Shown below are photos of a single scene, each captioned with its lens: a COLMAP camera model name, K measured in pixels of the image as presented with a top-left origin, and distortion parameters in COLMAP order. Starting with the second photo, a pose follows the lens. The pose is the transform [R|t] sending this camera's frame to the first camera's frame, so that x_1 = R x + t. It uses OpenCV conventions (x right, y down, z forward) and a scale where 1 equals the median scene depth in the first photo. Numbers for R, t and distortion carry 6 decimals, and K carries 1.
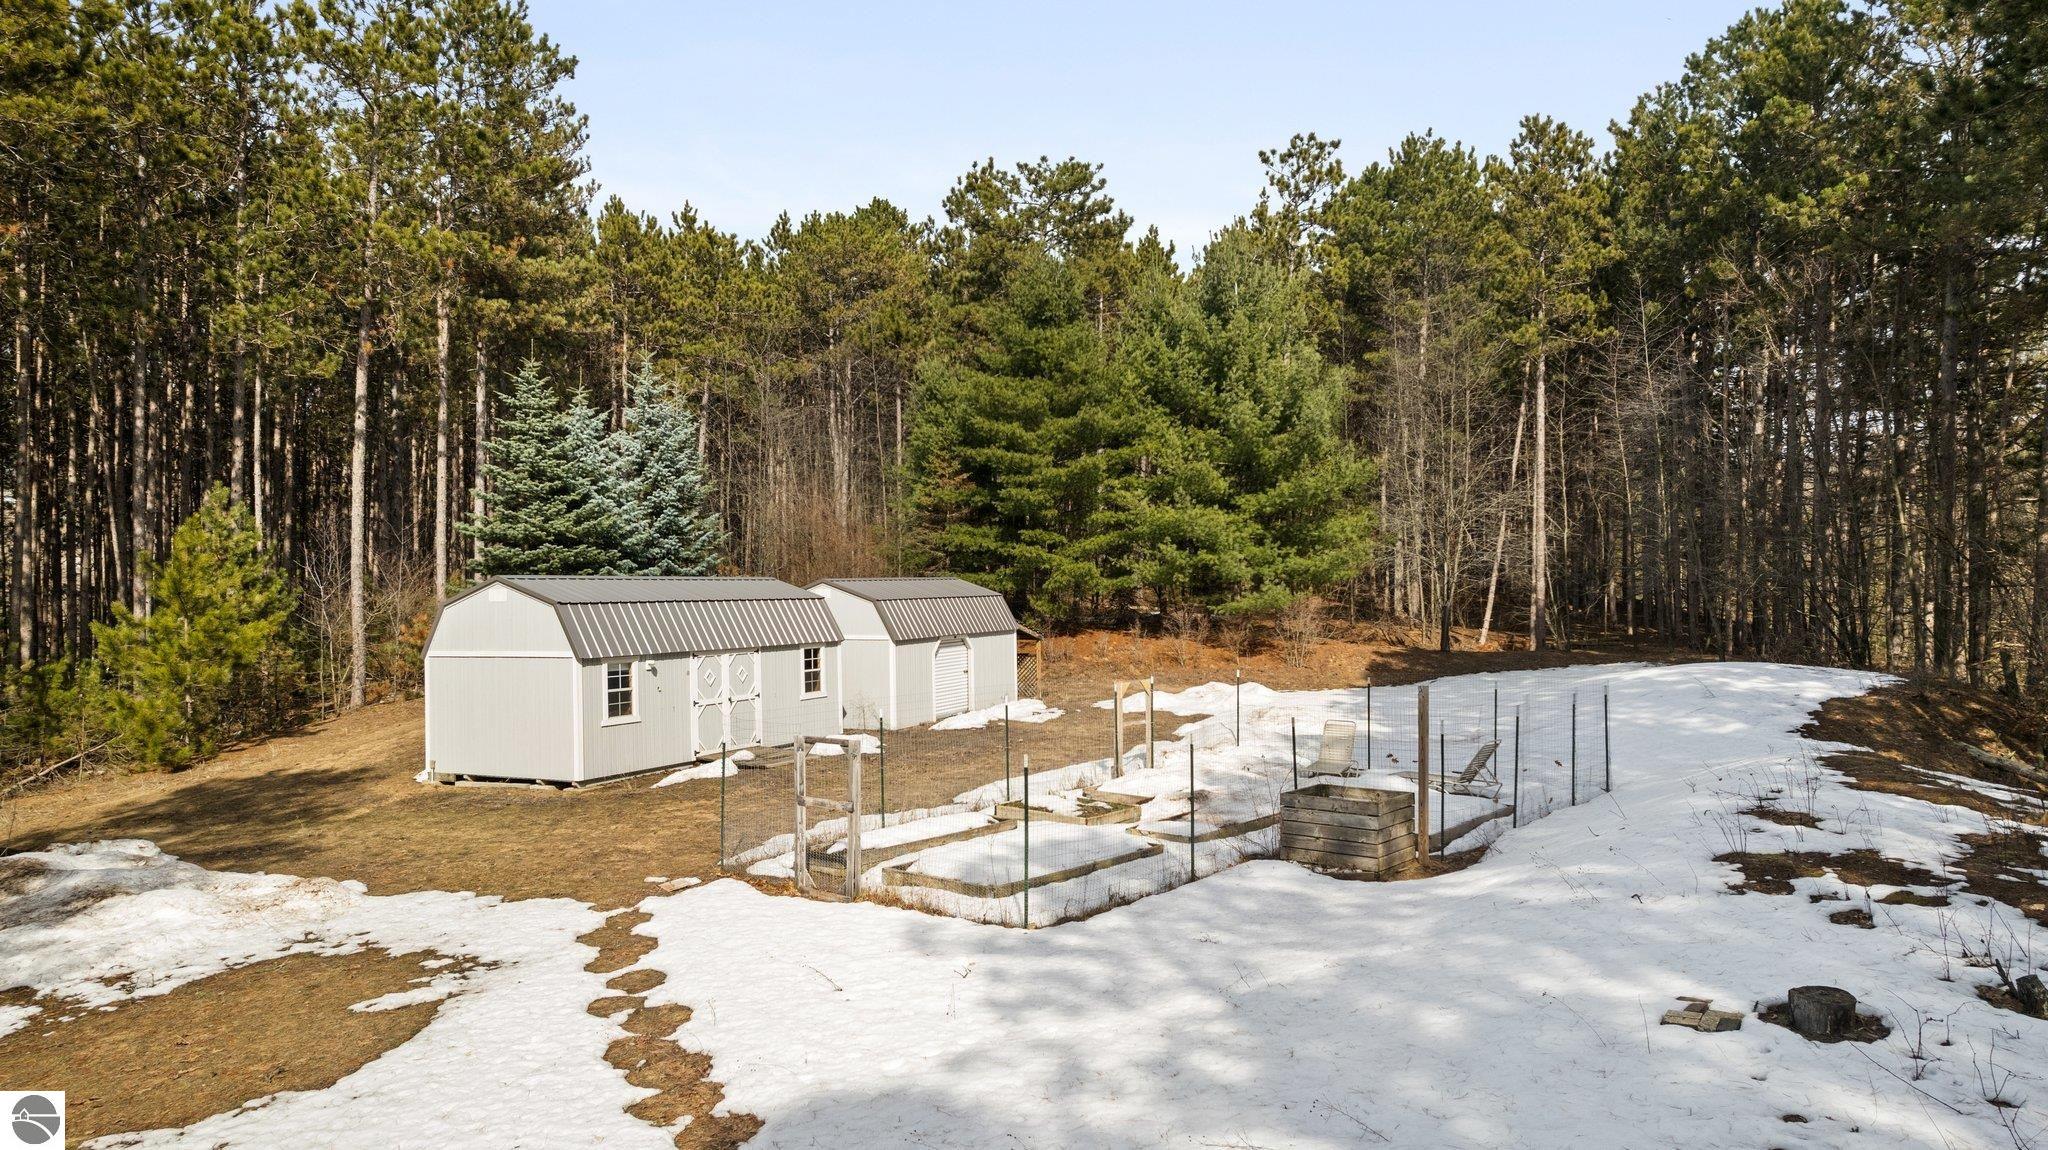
lens RADIAL K [[1363.0, 0, 1022.4], [0, 1363.0, 552.9], [0, 0, 1]] dist [-0.016235, -0.002112]
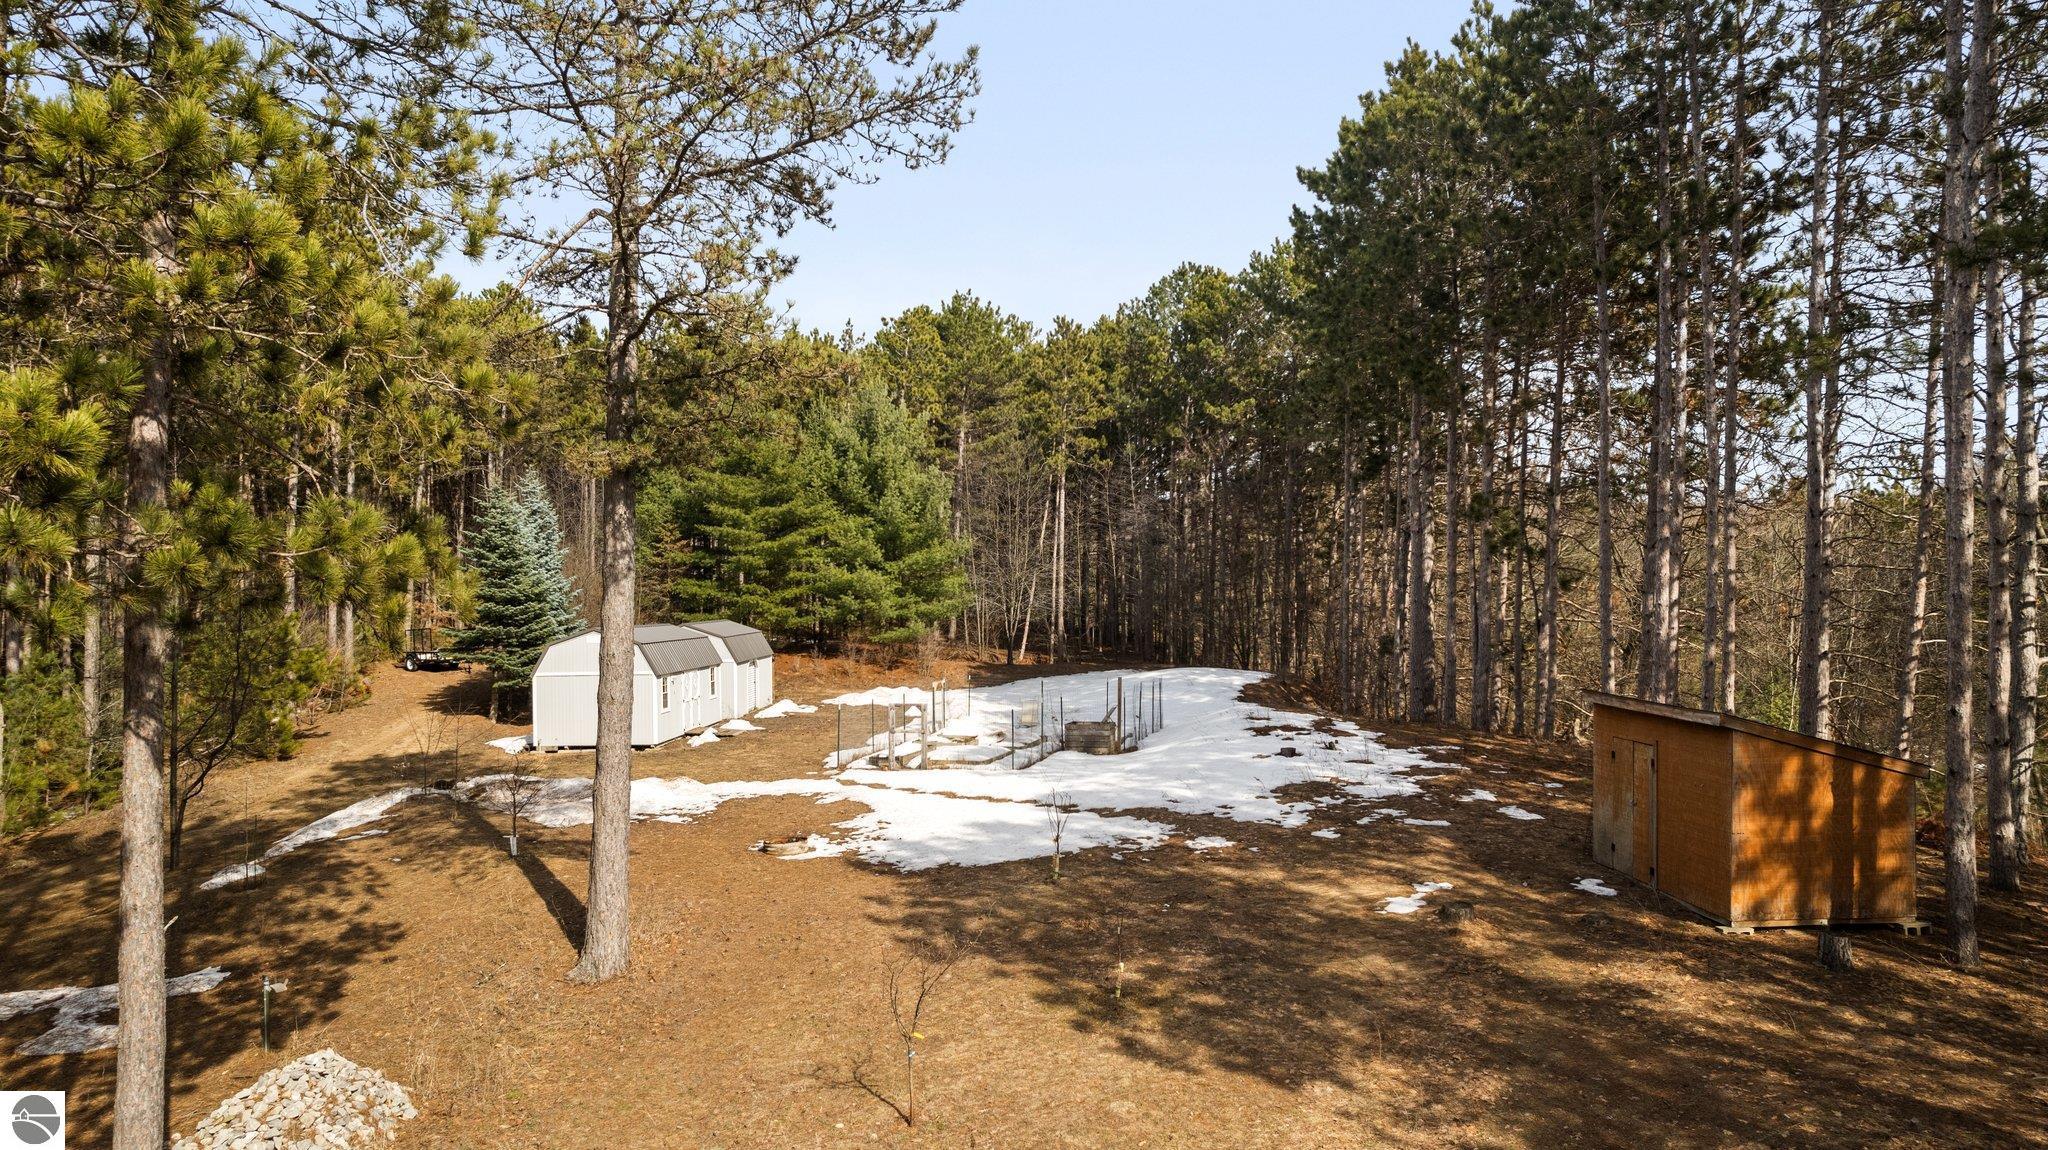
lens RADIAL K [[1363.0, 0, 1025.9], [0, 1363.0, 583.9], [0, 0, 1]] dist [-0.016235, -0.002112]
pose [[0.908816, 0.010194, 0.417072, -0.325205], [-0.013972, 0.999884, 0.006008, -0.029815], [-0.416962, -0.011288, 0.908854, -0.420292]]
